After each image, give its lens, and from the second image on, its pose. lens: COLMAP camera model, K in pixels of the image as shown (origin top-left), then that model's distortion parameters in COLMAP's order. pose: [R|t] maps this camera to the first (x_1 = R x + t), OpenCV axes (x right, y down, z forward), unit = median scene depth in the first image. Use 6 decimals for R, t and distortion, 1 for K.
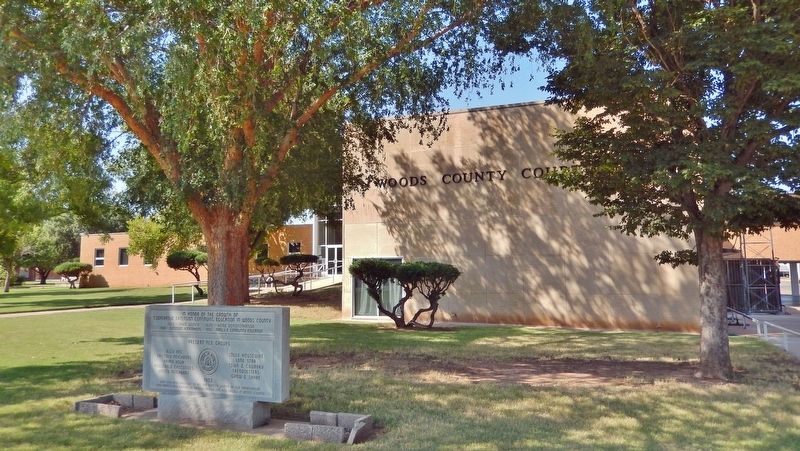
lens RADIAL K [[585.5, 0, 399.9], [0, 585.5, 225.4], [0, 0, 1]] dist [0.000982, 0.000462]
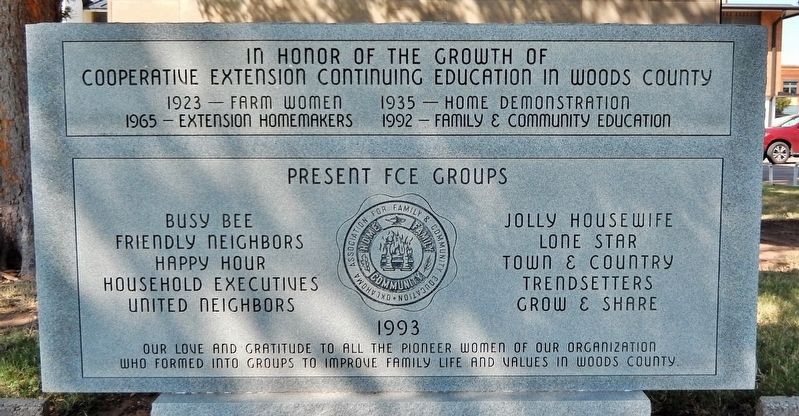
lens RADIAL K [[791.0, 0, 399.4], [0, 791.0, 208.0], [0, 0, 1]] dist [-0.000275, 0.000000]
pose [[0.912018, -0.030553, 0.409011, -0.457395], [-0.045508, 0.983527, 0.174942, 0.157354], [-0.407618, -0.178163, 0.895603, 0.711871]]
